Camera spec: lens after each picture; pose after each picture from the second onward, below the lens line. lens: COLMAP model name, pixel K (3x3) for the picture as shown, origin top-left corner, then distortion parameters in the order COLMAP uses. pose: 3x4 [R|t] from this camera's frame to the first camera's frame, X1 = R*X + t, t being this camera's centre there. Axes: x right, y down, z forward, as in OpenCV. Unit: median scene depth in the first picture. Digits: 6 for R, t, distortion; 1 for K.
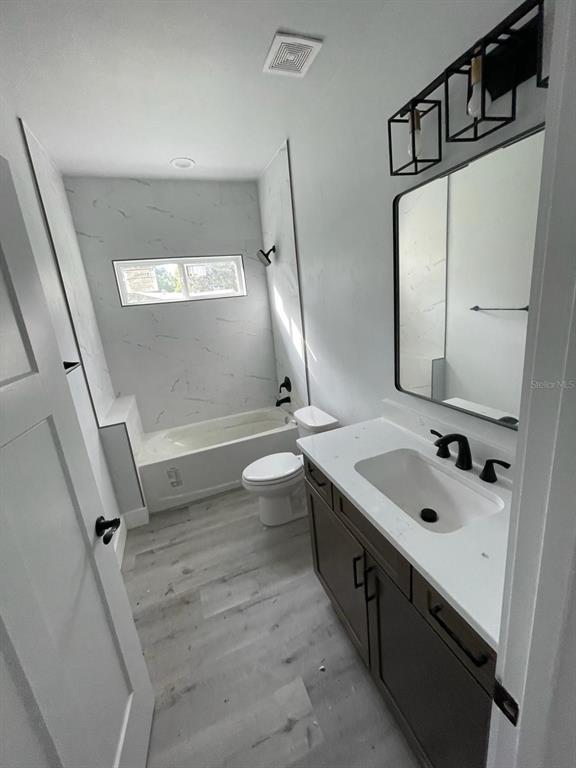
lens RADIAL K [[320.2, 0, 290.7], [0, 320.2, 381.9], [0, 0, 1]] dist [0.020499, 0.000560]
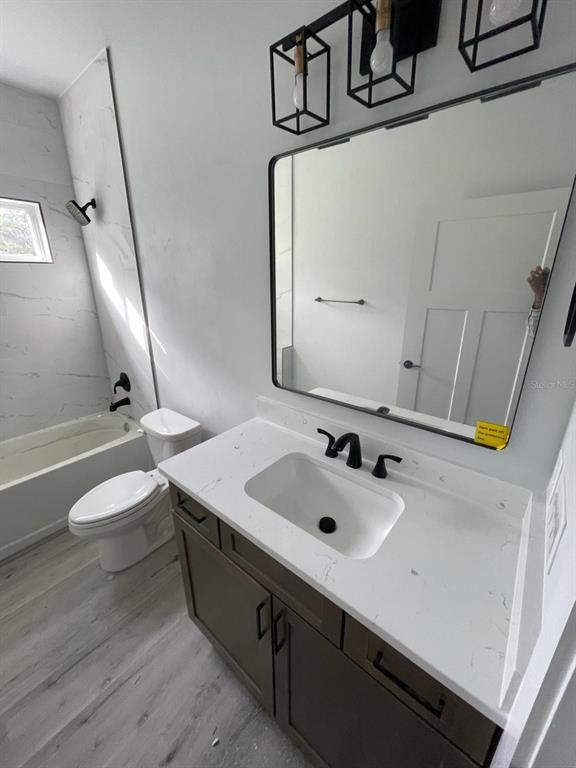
lens RADIAL K [[310.4, 0, 286.0], [0, 310.4, 377.9], [0, 0, 1]] dist [-0.001636, 0.002176]
pose [[0.873192, -0.065732, 0.482923, -0.051840], [0.047508, 0.997624, 0.049887, -0.036844], [-0.485055, -0.020618, 0.874241, 0.215996]]
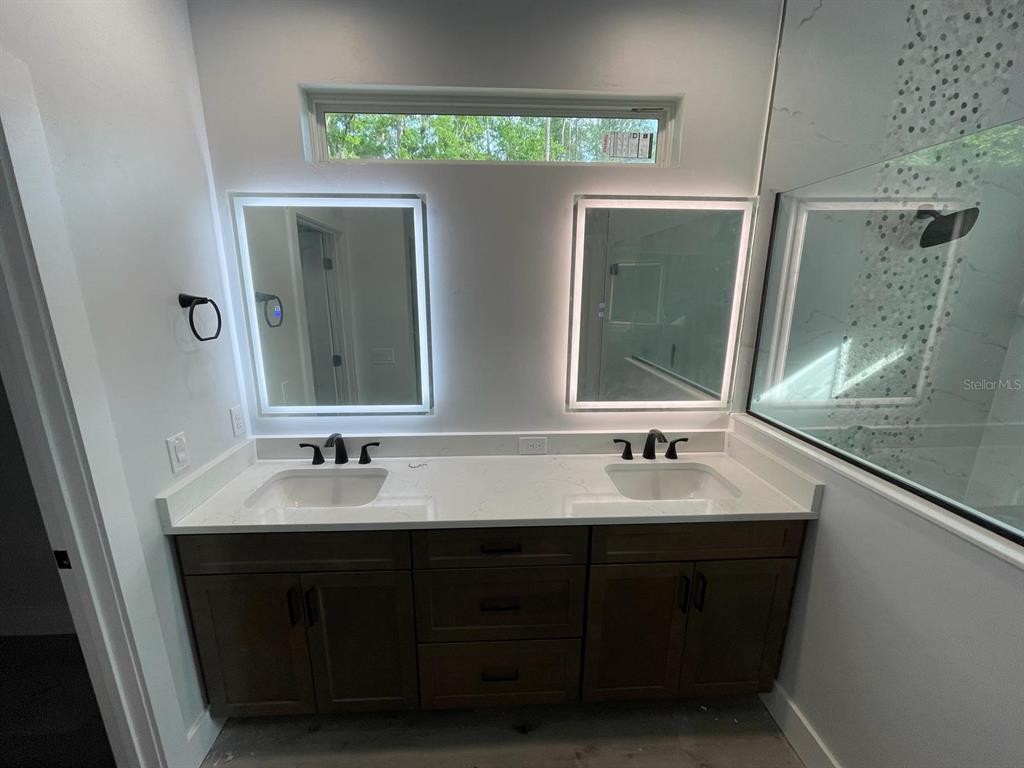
lens RADIAL K [[413.9, 0, 510.1], [0, 413.9, 385.8], [0, 0, 1]] dist [-0.001636, 0.002176]
pose [[0.311007, -0.126789, 0.941912, -0.446766], [0.208541, 0.976013, 0.062521, 0.026166], [-0.927246, 0.176983, 0.329988, -0.051622]]
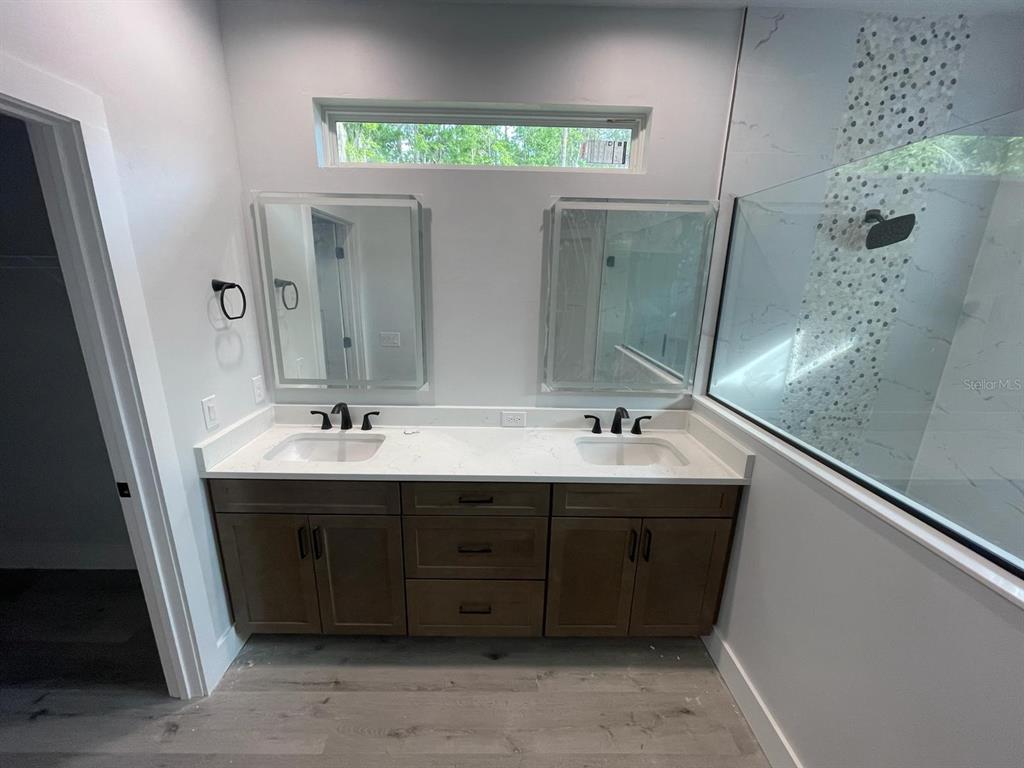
lens RADIAL K [[413.9, 0, 510.9], [0, 413.9, 386.6], [0, 0, 1]] dist [-0.001636, 0.002176]
pose [[0.341810, -0.144731, 0.928558, -0.561214], [0.186211, 0.978909, 0.084033, 0.060663], [-0.921136, 0.144185, 0.361551, -0.176330]]
